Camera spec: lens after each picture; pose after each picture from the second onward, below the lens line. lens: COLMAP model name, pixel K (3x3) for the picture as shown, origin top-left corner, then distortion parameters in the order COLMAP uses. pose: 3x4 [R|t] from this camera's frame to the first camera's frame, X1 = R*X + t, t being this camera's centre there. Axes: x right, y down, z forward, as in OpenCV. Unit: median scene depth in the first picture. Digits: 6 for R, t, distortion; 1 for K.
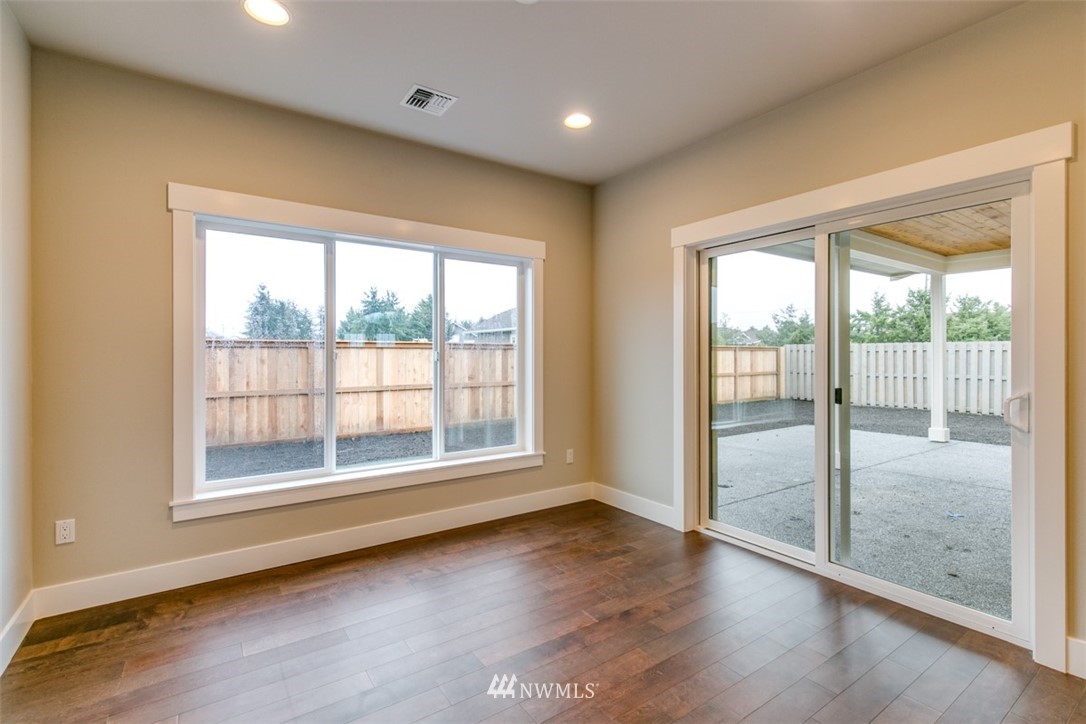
lens RADIAL K [[489.1, 0, 538.0], [0, 489.1, 351.4], [0, 0, 1]] dist [0.002033, -0.000051]
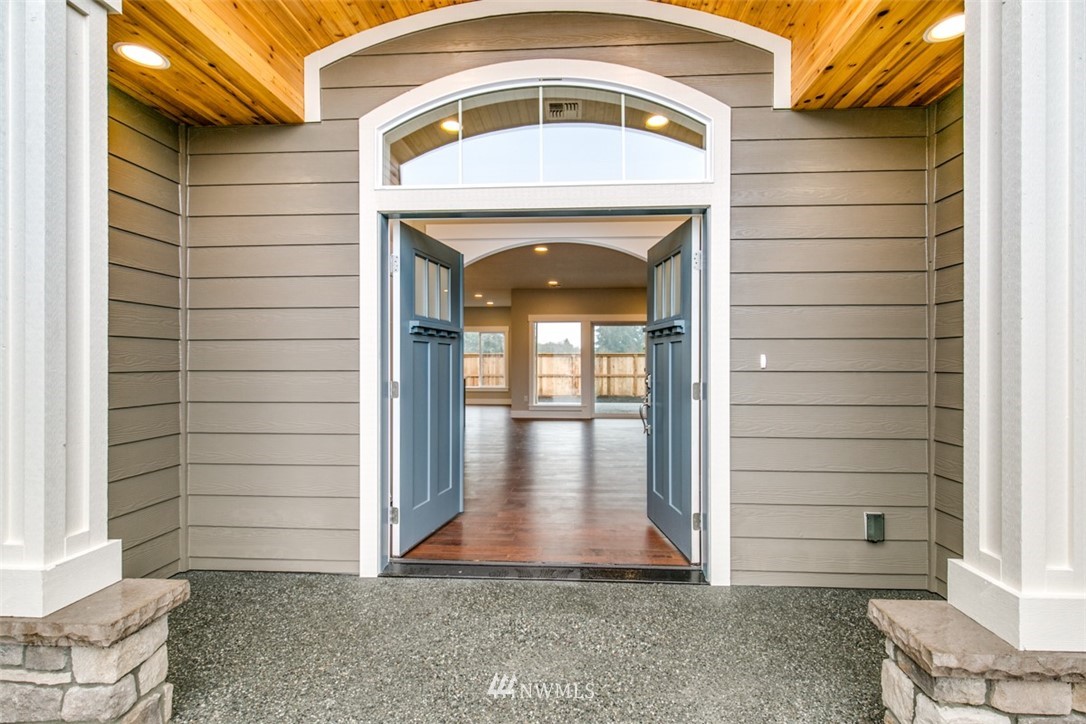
lens RADIAL K [[489.1, 0, 550.7], [0, 489.1, 359.8], [0, 0, 1]] dist [0.002033, -0.000051]
pose [[0.794206, -0.001952, -0.607645, 0.581932], [0.003915, 0.999991, 0.001904, 0.002198], [0.607636, -0.003891, 0.794206, -0.387133]]
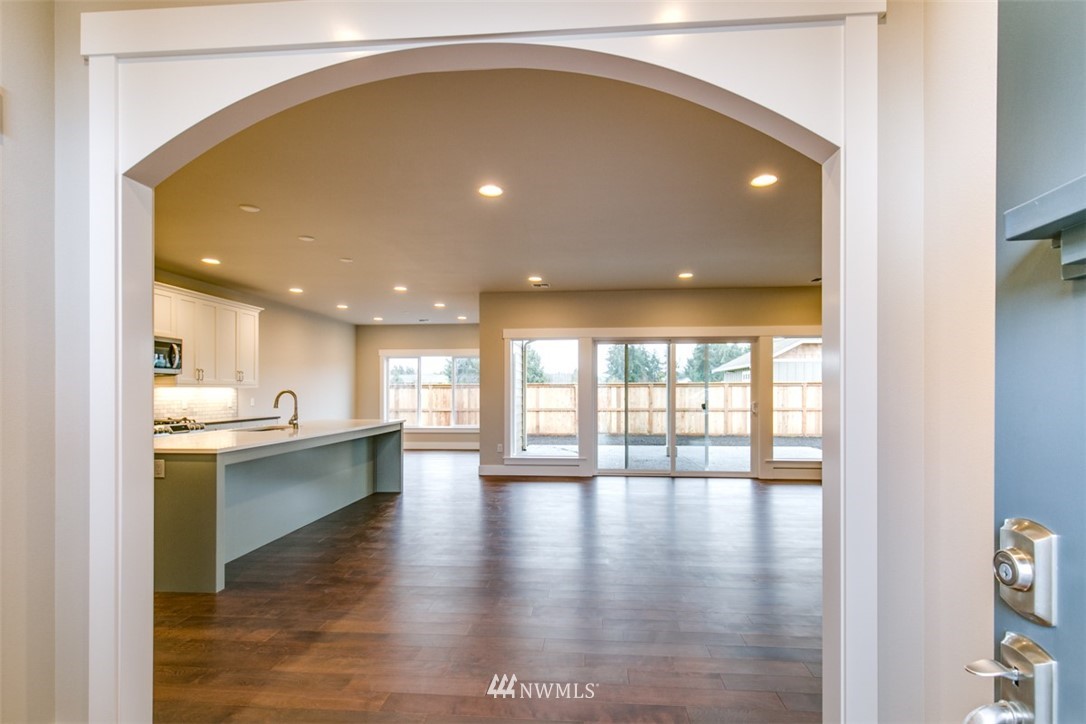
lens RADIAL K [[498.3, 0, 548.3], [0, 498.3, 394.3], [0, 0, 1]] dist [0.002818, -0.000528]
pose [[0.780055, 0.001239, -0.625710, 0.489613], [0.007402, 0.999910, 0.011209, -0.000096], [0.625668, -0.013375, 0.779975, -0.229179]]
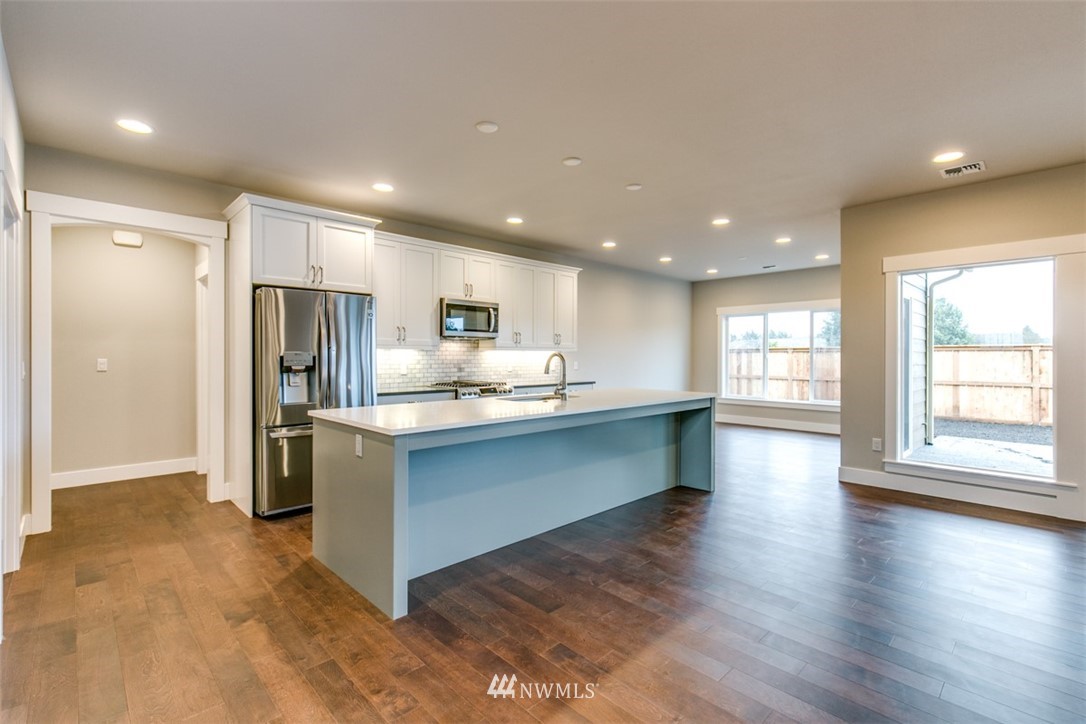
lens RADIAL K [[489.1, 0, 544.0], [0, 489.1, 355.4], [0, 0, 1]] dist [0.002033, -0.000051]
pose [[0.172375, -0.002032, -0.985029, 0.417865], [0.005044, 0.999987, -0.001180, 0.001073], [0.985019, -0.004765, 0.172382, -0.142243]]
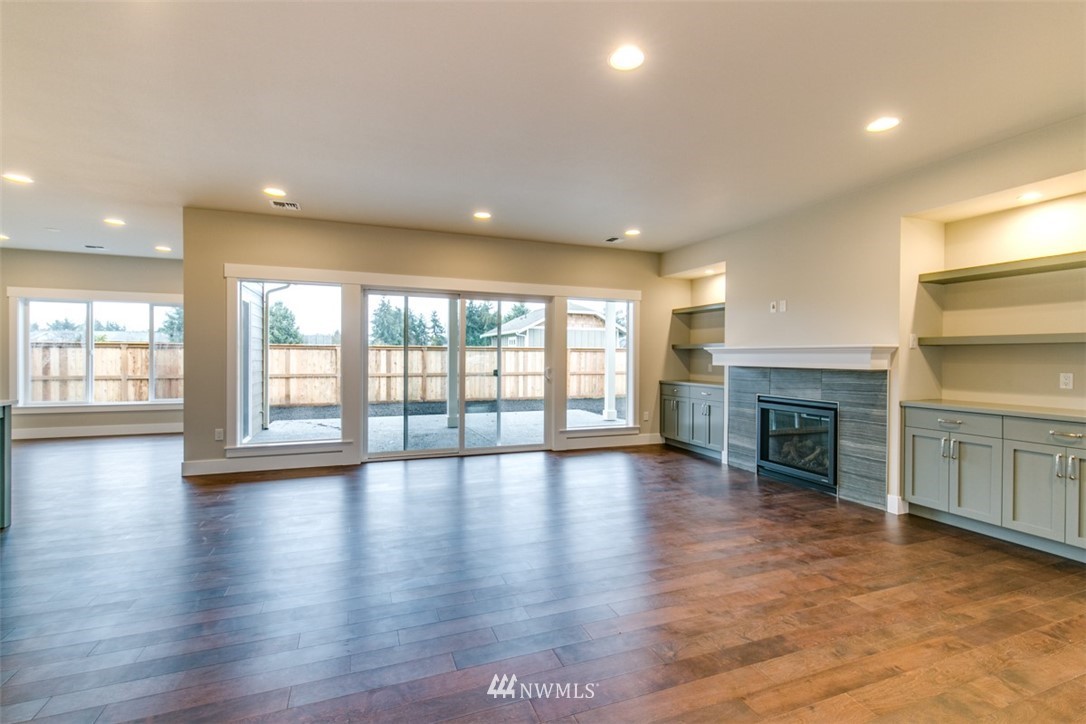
lens RADIAL K [[489.1, 0, 541.5], [0, 489.1, 360.8], [0, 0, 1]] dist [0.002033, -0.000051]
pose [[0.974862, 0.008242, -0.222655, 0.438204], [-0.004632, 0.999849, 0.016729, 0.000942], [0.222760, -0.015277, 0.974754, -0.158332]]
